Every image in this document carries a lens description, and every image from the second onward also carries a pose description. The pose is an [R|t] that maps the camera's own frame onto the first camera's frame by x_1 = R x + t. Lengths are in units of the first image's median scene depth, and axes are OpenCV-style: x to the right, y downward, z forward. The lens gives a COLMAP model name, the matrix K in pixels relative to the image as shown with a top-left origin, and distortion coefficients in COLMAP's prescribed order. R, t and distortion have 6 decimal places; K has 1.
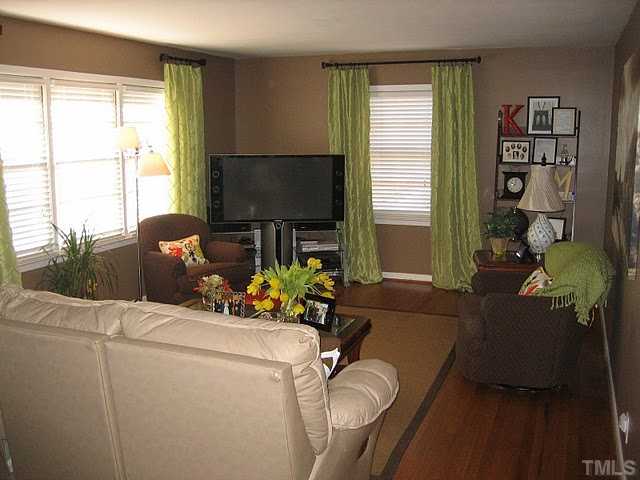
lens RADIAL K [[675.0, 0, 320.0], [0, 675.0, 240.0], [0, 0, 1]] dist [-0.085463, 0.012212]
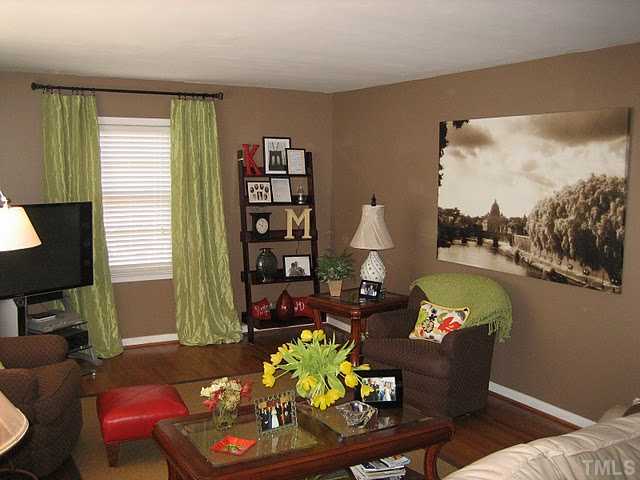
lens RADIAL K [[675.0, 0, 320.0], [0, 675.0, 240.0], [0, 0, 1]] dist [-0.085463, 0.012212]
pose [[0.633873, -0.076449, 0.769649, -0.418940], [0.114289, 0.993437, 0.004550, -0.056490], [-0.764946, 0.085078, 0.638451, 0.305310]]
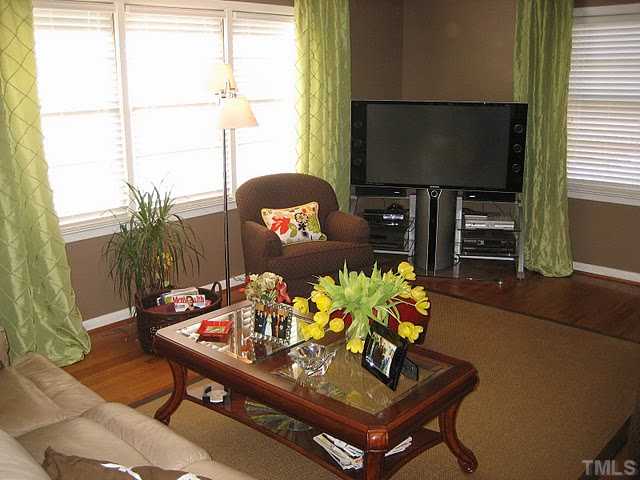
lens RADIAL K [[675.0, 0, 320.0], [0, 675.0, 240.0], [0, 0, 1]] dist [-0.085463, 0.012212]
pose [[0.932987, 0.088235, -0.348927, 0.095352], [-0.057118, 0.993496, 0.098504, -0.038191], [0.355349, -0.071973, 0.931959, 0.234295]]
